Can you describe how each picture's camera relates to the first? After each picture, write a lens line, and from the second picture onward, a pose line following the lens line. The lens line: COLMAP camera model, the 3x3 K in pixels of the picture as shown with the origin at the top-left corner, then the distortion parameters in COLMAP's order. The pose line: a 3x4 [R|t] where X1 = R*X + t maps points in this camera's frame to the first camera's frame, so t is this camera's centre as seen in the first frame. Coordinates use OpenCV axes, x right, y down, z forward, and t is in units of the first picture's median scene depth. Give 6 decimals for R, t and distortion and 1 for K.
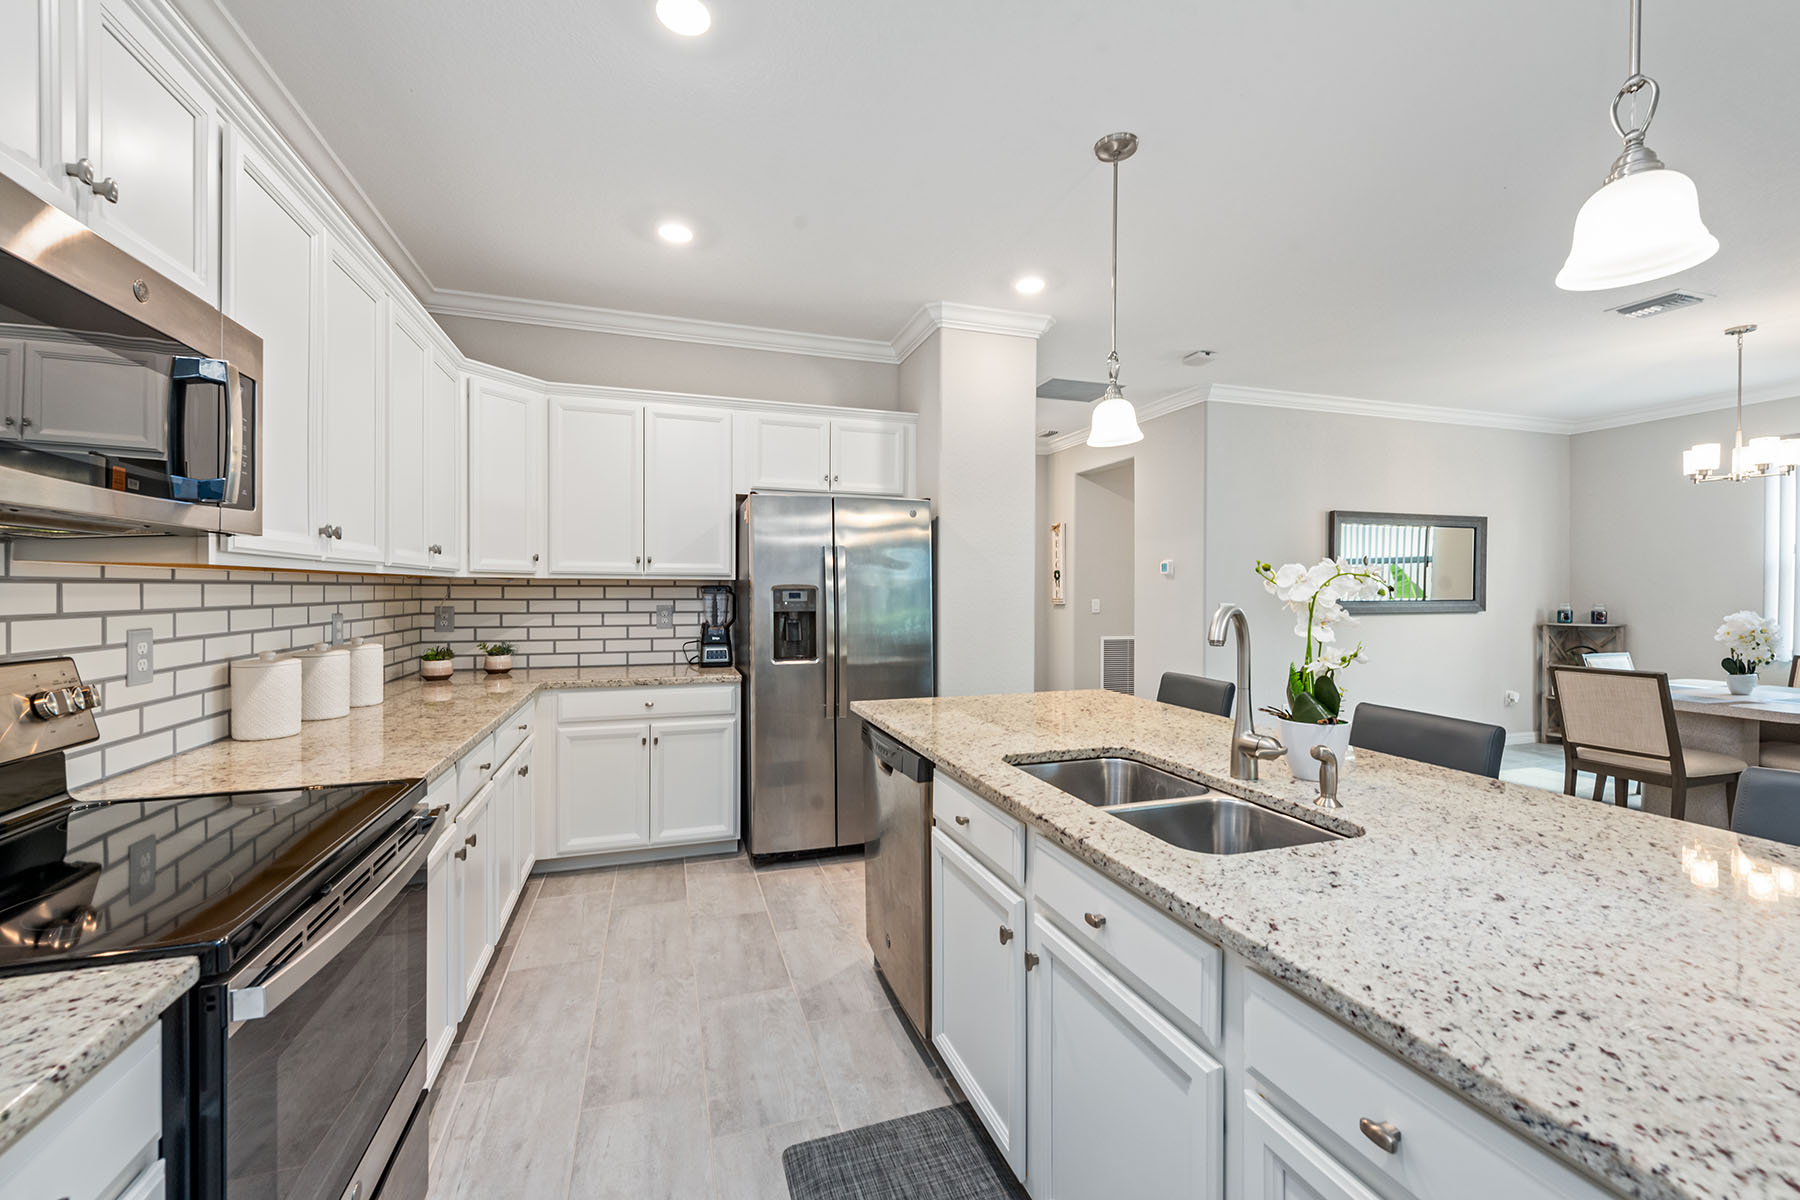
lens RADIAL K [[735.9, 0, 886.5], [0, 735.9, 590.1], [0, 0, 1]] dist [0.010869, -0.000057]
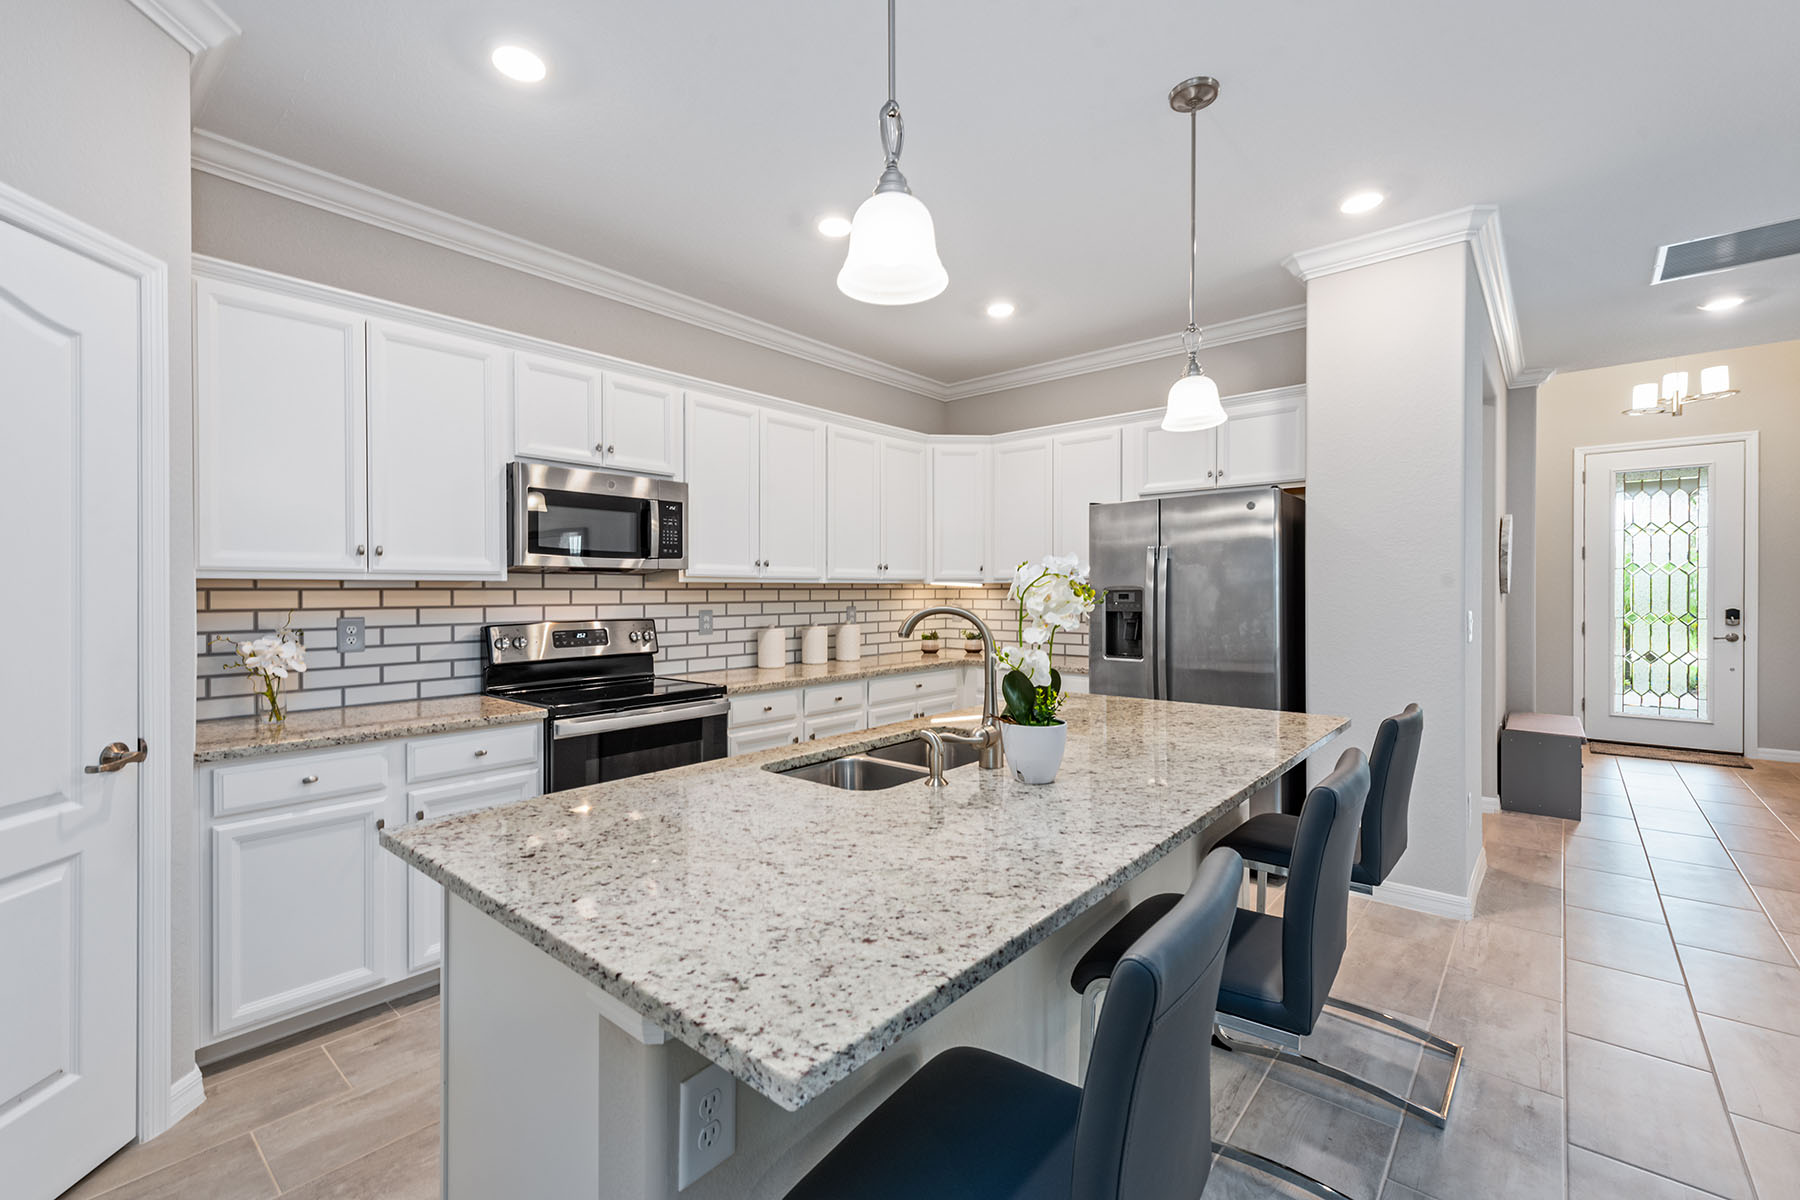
lens RADIAL K [[735.9, 0, 892.7], [0, 735.9, 590.1], [0, 0, 1]] dist [0.010869, -0.000057]
pose [[0.507132, -0.006444, -0.861845, 0.647047], [0.004293, 0.999979, -0.004950, 0.001778], [0.861858, -0.001190, 0.507148, 0.179111]]
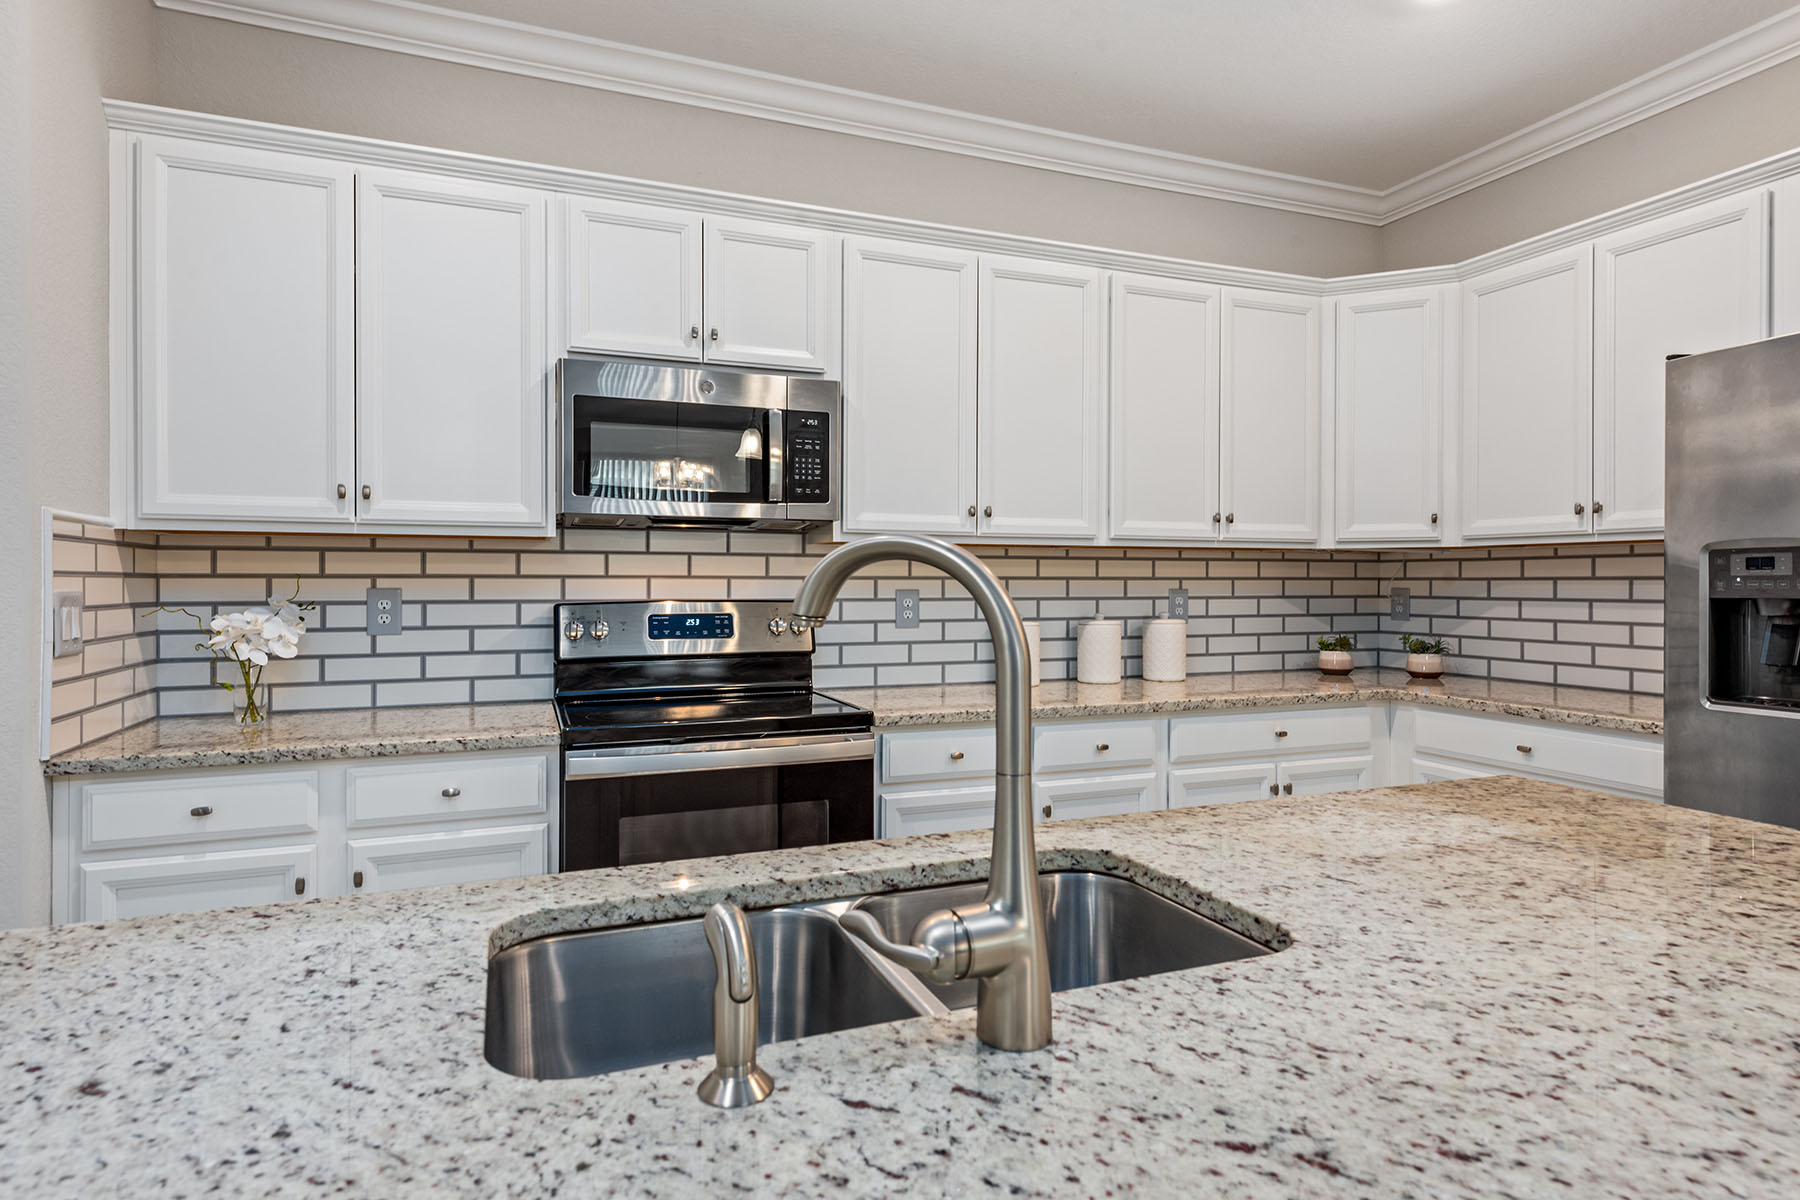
lens RADIAL K [[973.8, 0, 906.2], [0, 973.8, 571.0], [0, 0, 1]] dist [0.018648, -0.002013]
pose [[0.063135, -0.013911, -0.997908, 0.463363], [-0.001709, 0.999900, -0.014047, 0.022072], [0.998004, 0.002592, 0.063105, 0.455590]]
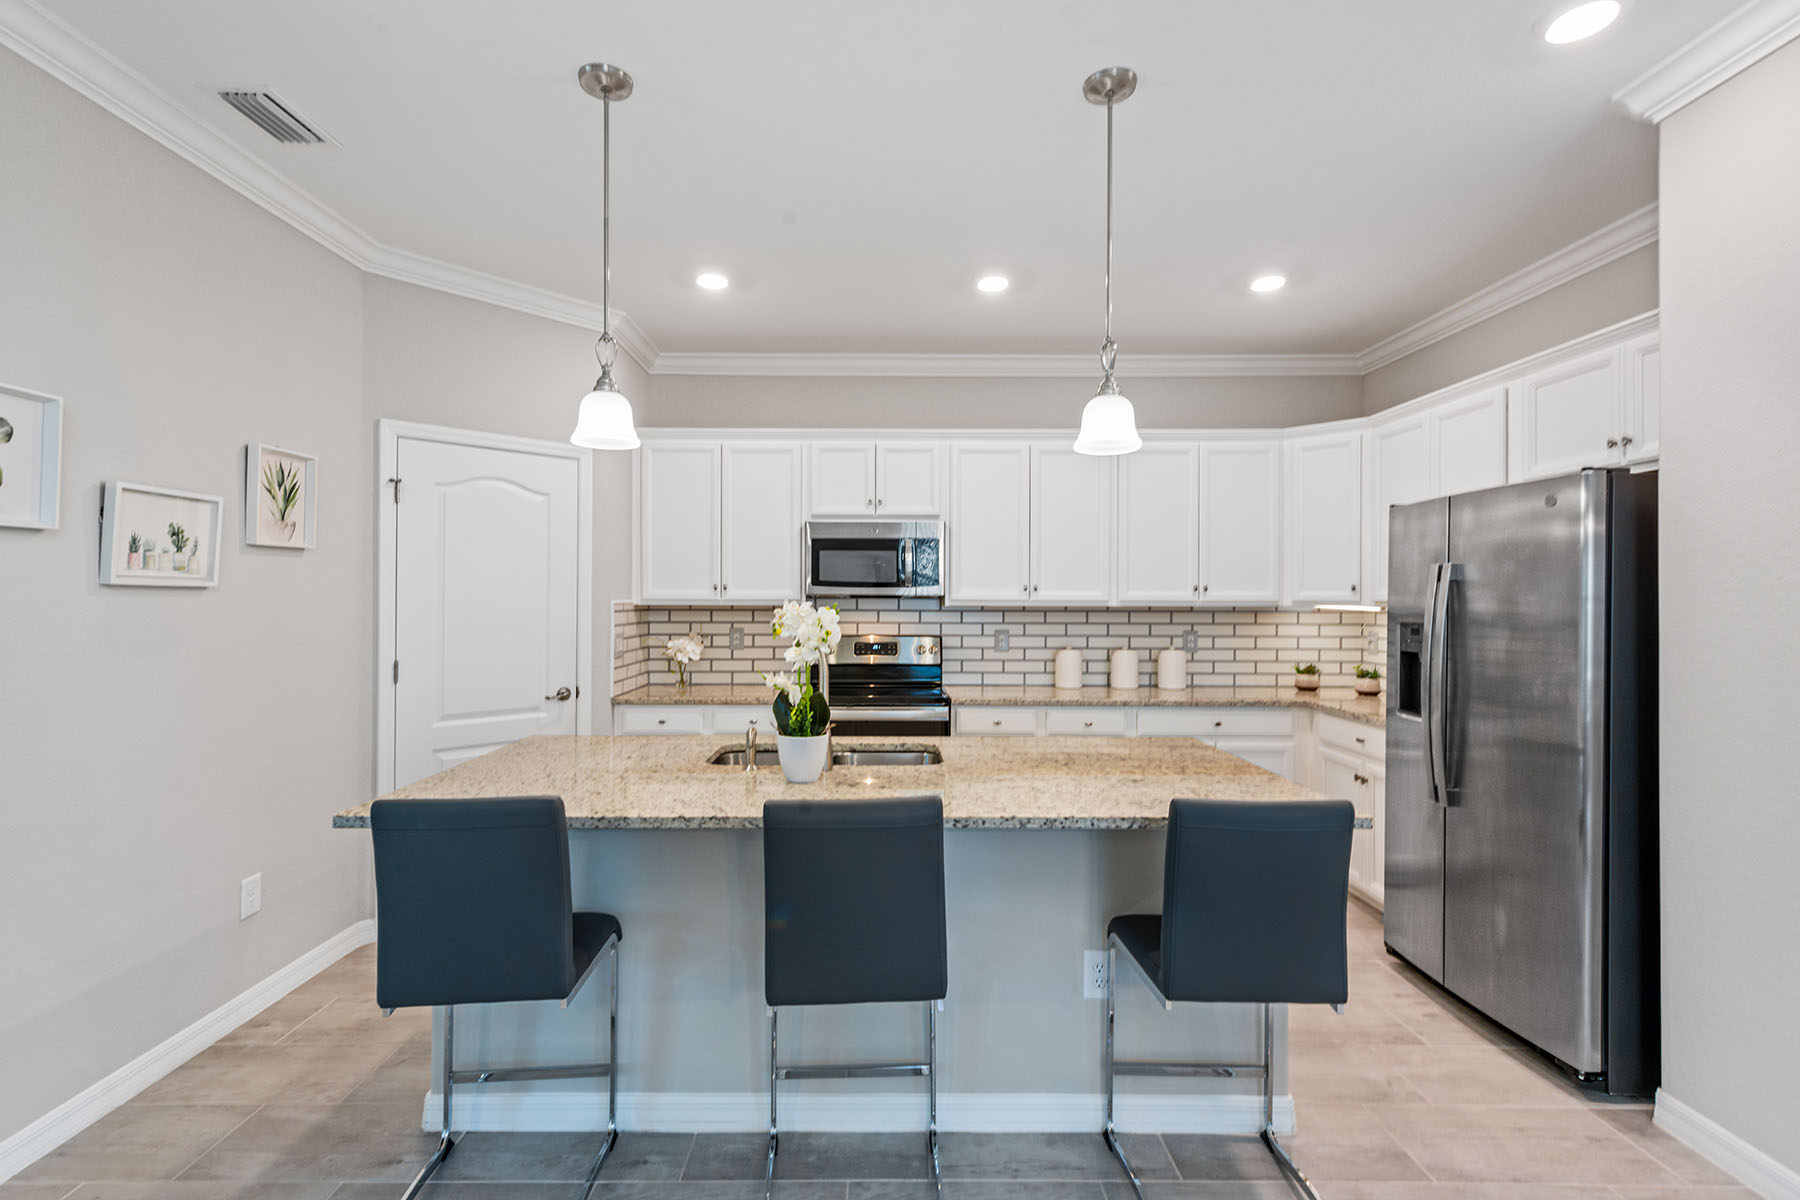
lens RADIAL K [[787.6, 0, 895.6], [0, 787.6, 591.0], [0, 0, 1]] dist [0.010023, -0.000739]
pose [[-0.293945, -0.014178, -0.955717, 0.867743], [-0.006024, 0.999898, -0.012981, -0.022638], [0.955803, 0.001942, -0.294001, 0.748336]]
